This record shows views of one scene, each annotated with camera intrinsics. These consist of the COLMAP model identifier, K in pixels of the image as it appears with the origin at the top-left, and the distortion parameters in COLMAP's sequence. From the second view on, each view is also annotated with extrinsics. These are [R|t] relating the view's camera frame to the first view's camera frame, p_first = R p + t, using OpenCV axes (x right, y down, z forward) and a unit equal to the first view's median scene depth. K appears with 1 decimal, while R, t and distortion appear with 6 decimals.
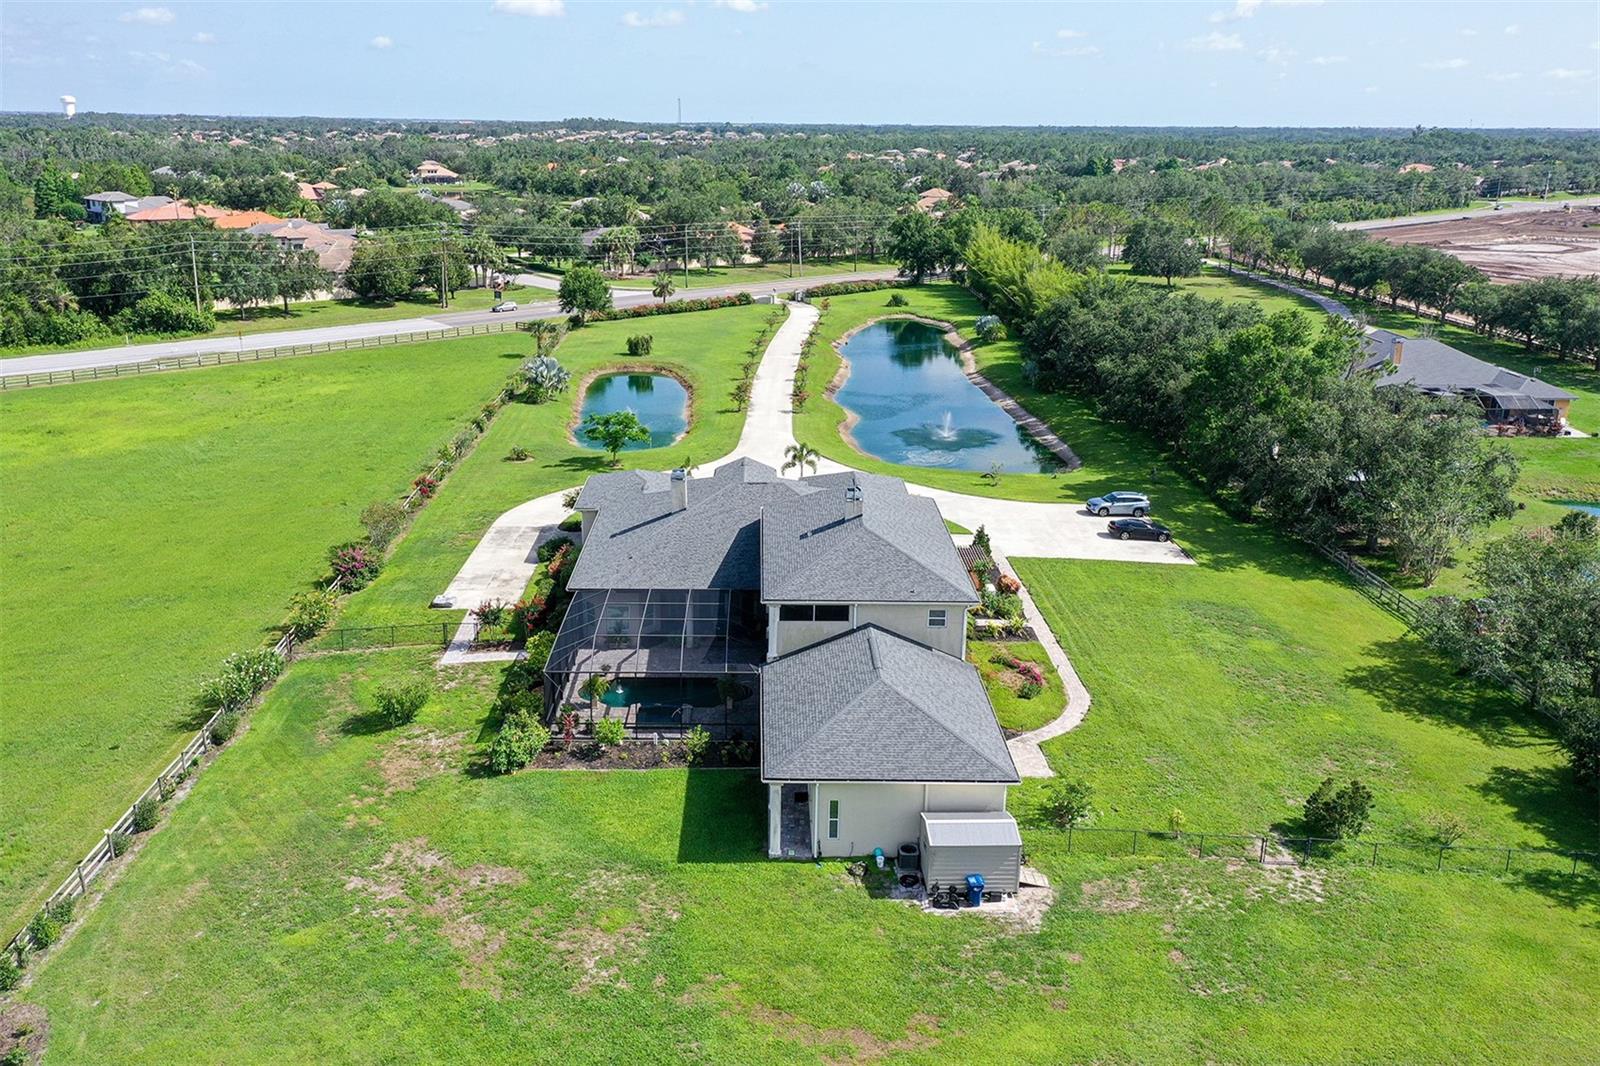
lens RADIAL K [[1290.9, 0, 760.8], [0, 1290.9, 533.9], [0, 0, 1]] dist [0.024839, 0.004169]
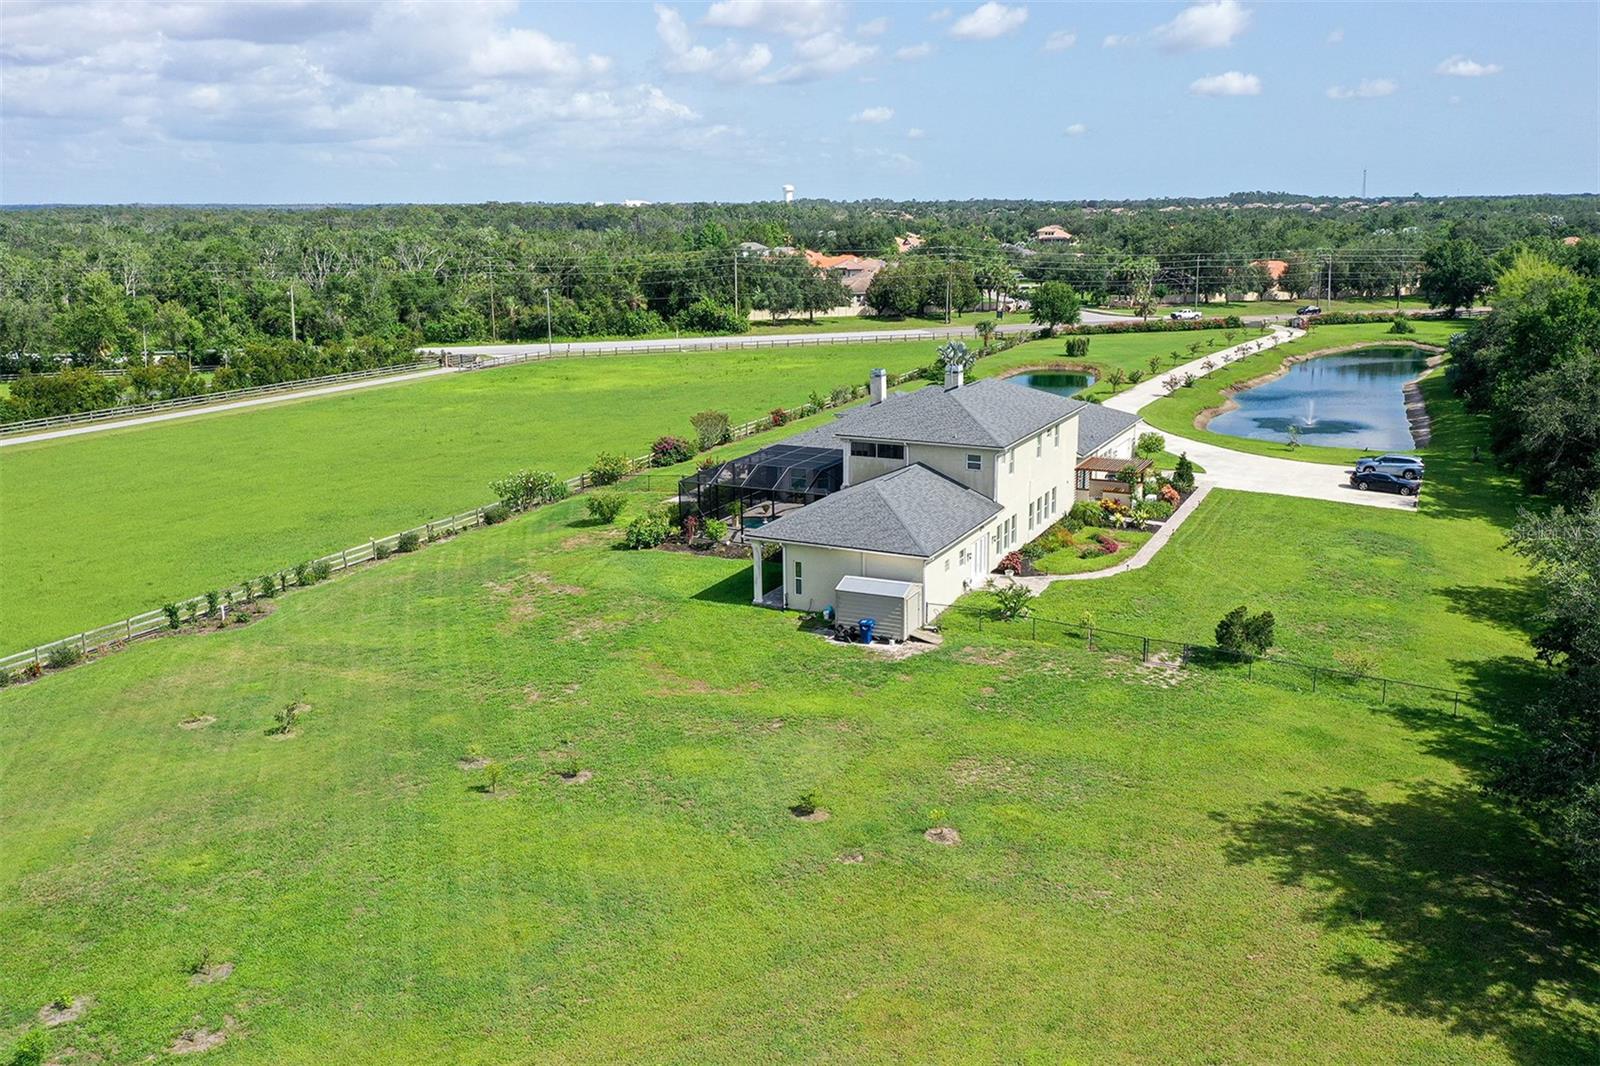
lens RADIAL K [[1306.9, 0, 819.4], [0, 1306.9, 535.9], [0, 0, 1]] dist [0.020856, 0.007701]
pose [[0.898279, 0.093520, -0.429359, 0.172357], [-0.119275, 0.992299, -0.033403, 0.061625], [0.422929, 0.081217, 0.902516, -0.039438]]
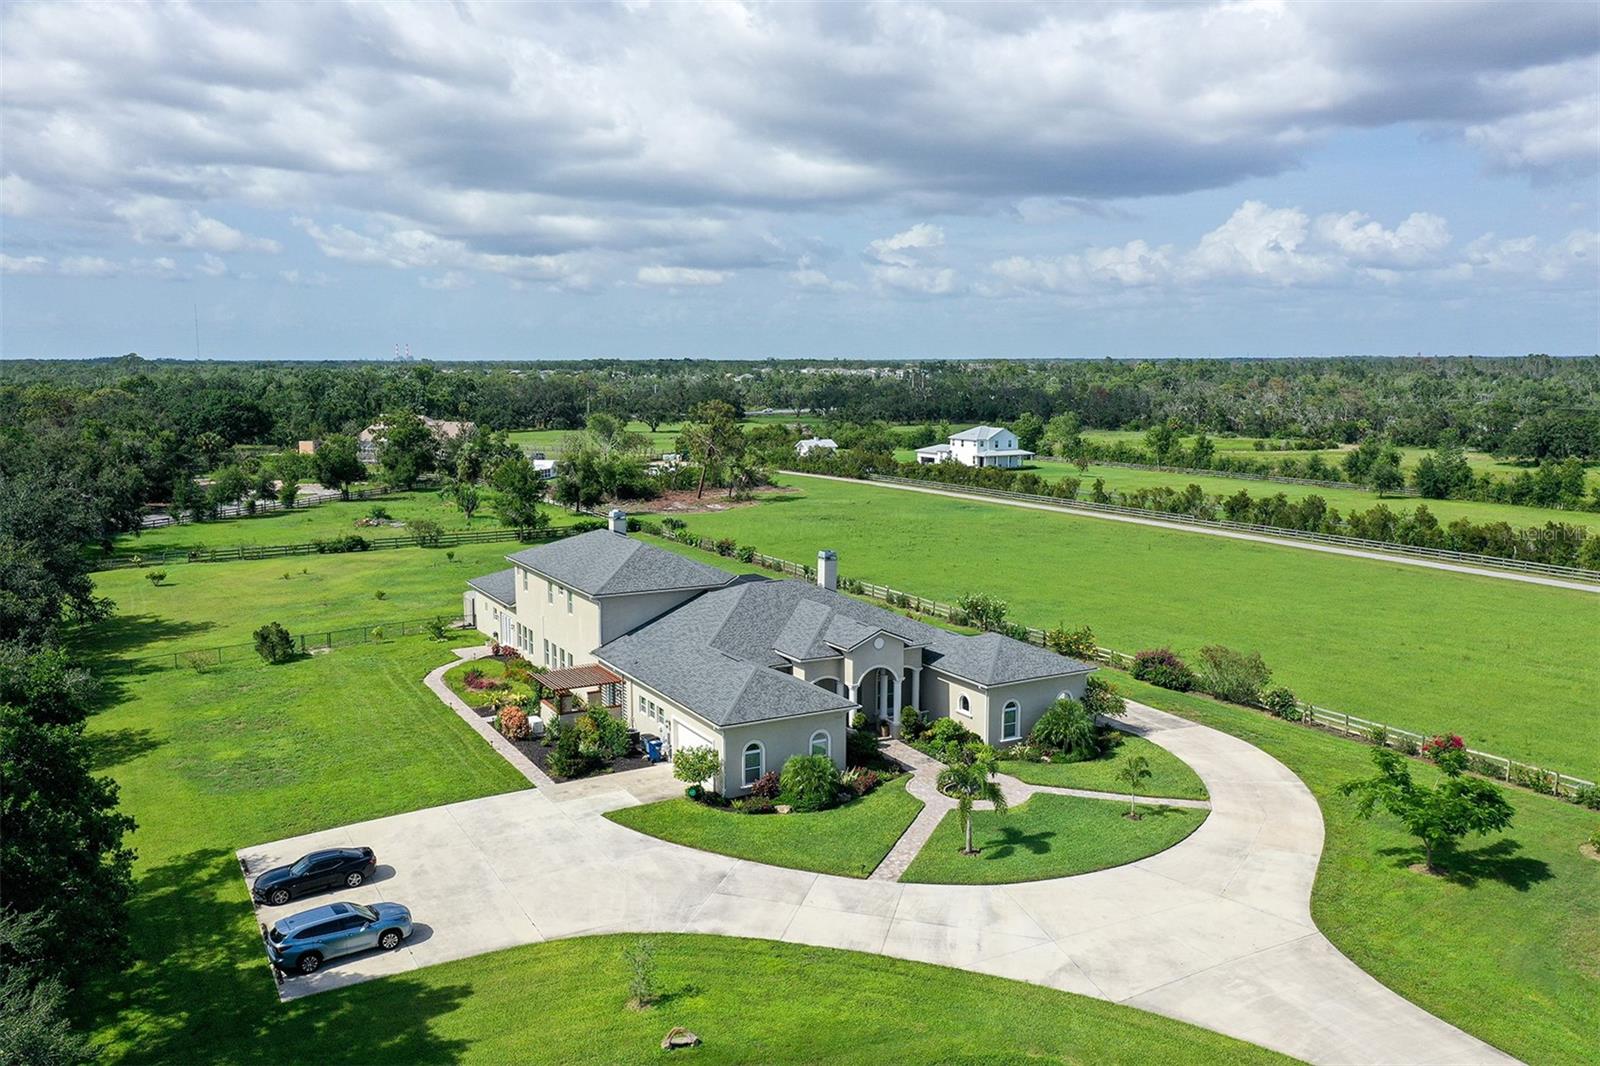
lens RADIAL K [[1267.4, 0, 804.2], [0, 1267.4, 533.8], [0, 0, 1]] dist [0.023264, 0.003740]
pose [[-0.873457, 0.056798, -0.483576, 0.184755], [-0.155365, 0.908742, 0.387363, -0.188270], [0.461448, 0.413476, -0.784923, 0.738429]]
